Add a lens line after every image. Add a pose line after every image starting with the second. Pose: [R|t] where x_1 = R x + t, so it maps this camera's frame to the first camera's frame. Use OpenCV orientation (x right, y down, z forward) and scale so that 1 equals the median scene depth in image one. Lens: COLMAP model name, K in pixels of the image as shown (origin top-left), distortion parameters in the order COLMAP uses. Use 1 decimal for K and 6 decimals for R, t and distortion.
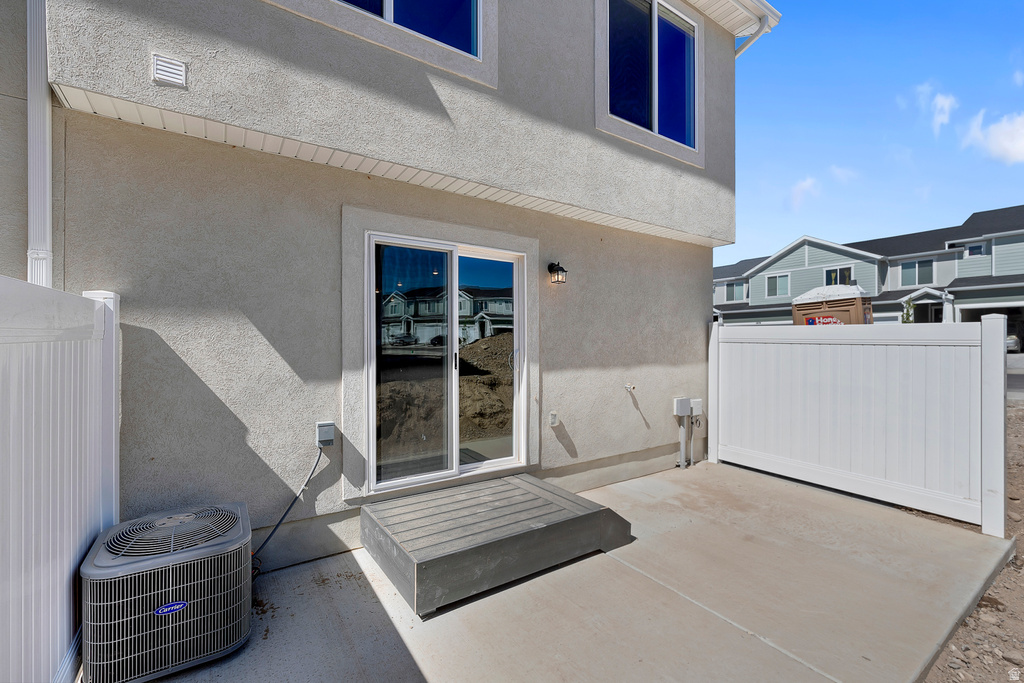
lens RADIAL K [[442.9, 0, 514.7], [0, 442.9, 342.8], [0, 0, 1]] dist [-0.001239, -0.000375]
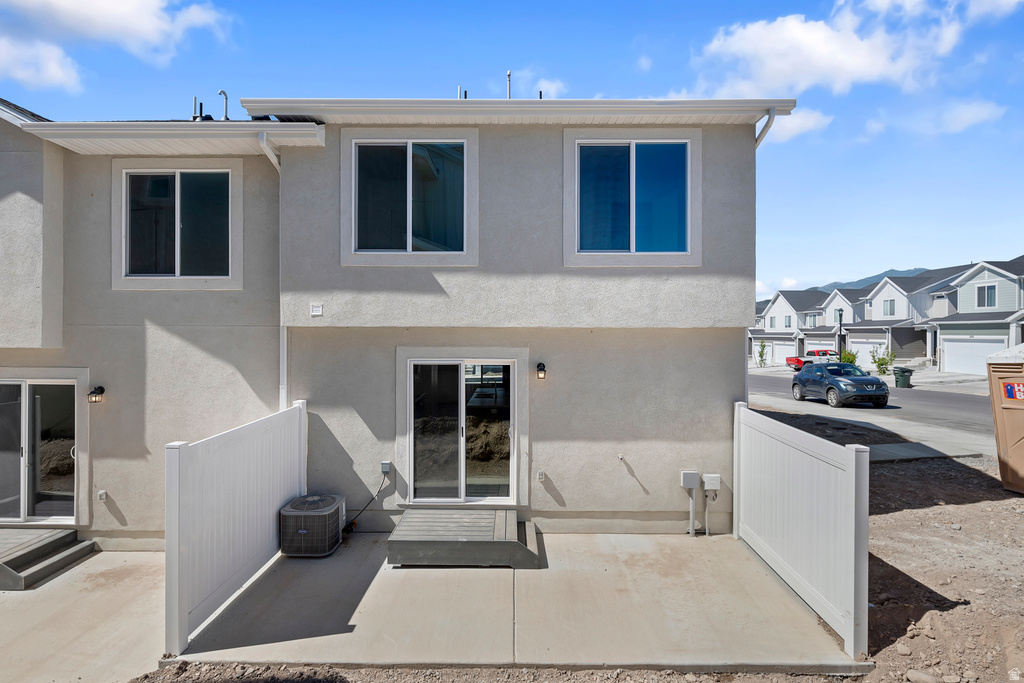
lens RADIAL K [[518.8, 0, 509.8], [0, 518.8, 334.1], [0, 0, 1]] dist [-0.002085, -0.000370]
pose [[0.821256, 0.001679, -0.570557, 1.147285], [-0.001977, 0.999998, 0.000097, -0.333773], [0.570556, 0.001048, 0.821258, -0.482921]]
